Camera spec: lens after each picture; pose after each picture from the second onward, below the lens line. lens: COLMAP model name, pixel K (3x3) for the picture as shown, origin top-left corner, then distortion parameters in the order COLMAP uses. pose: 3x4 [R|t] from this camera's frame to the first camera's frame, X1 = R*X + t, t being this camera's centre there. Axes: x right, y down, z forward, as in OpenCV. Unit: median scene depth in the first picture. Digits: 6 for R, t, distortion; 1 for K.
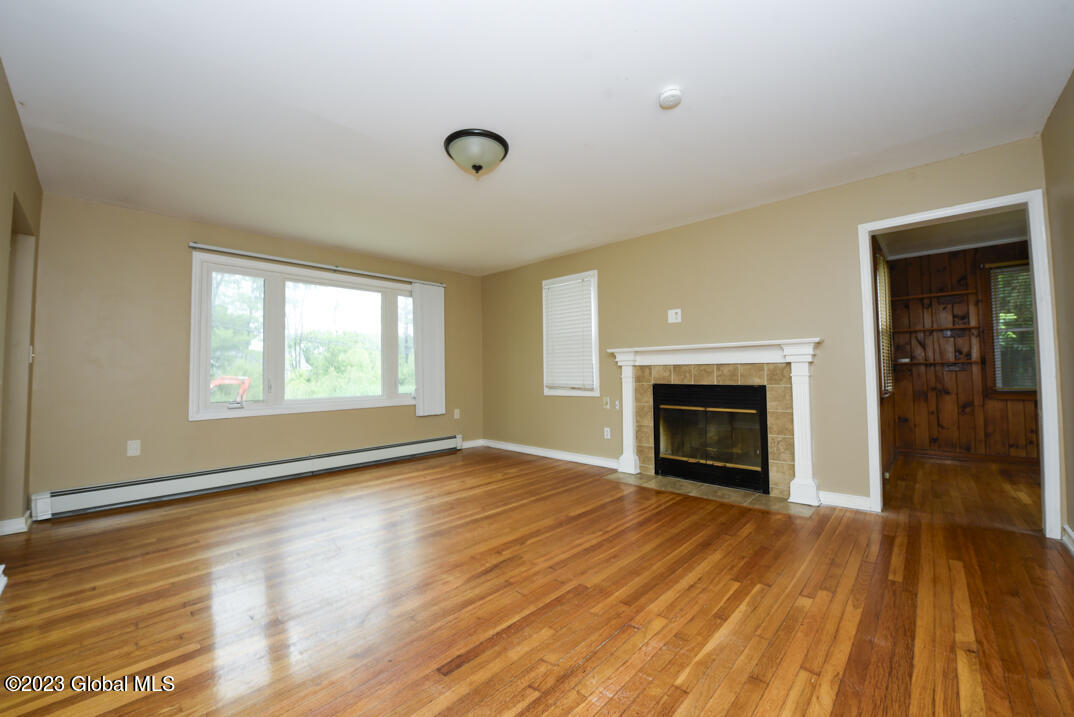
lens RADIAL K [[426.8, 0, 534.4], [0, 426.8, 357.5], [0, 0, 1]] dist [-0.009052, -0.000864]
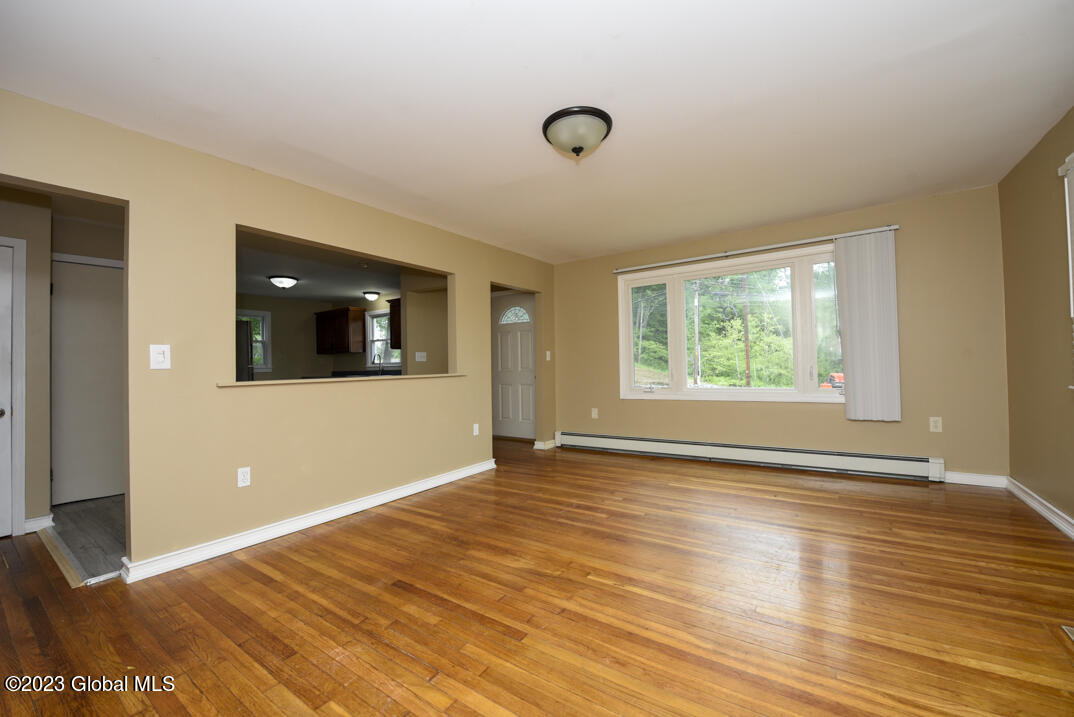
lens RADIAL K [[426.8, 0, 532.9], [0, 426.8, 357.1], [0, 0, 1]] dist [-0.009052, -0.000864]
pose [[0.146883, -0.010633, -0.989097, 0.777106], [0.064486, 0.997918, -0.001151, -0.006175], [0.987050, -0.063614, 0.147262, 0.763433]]
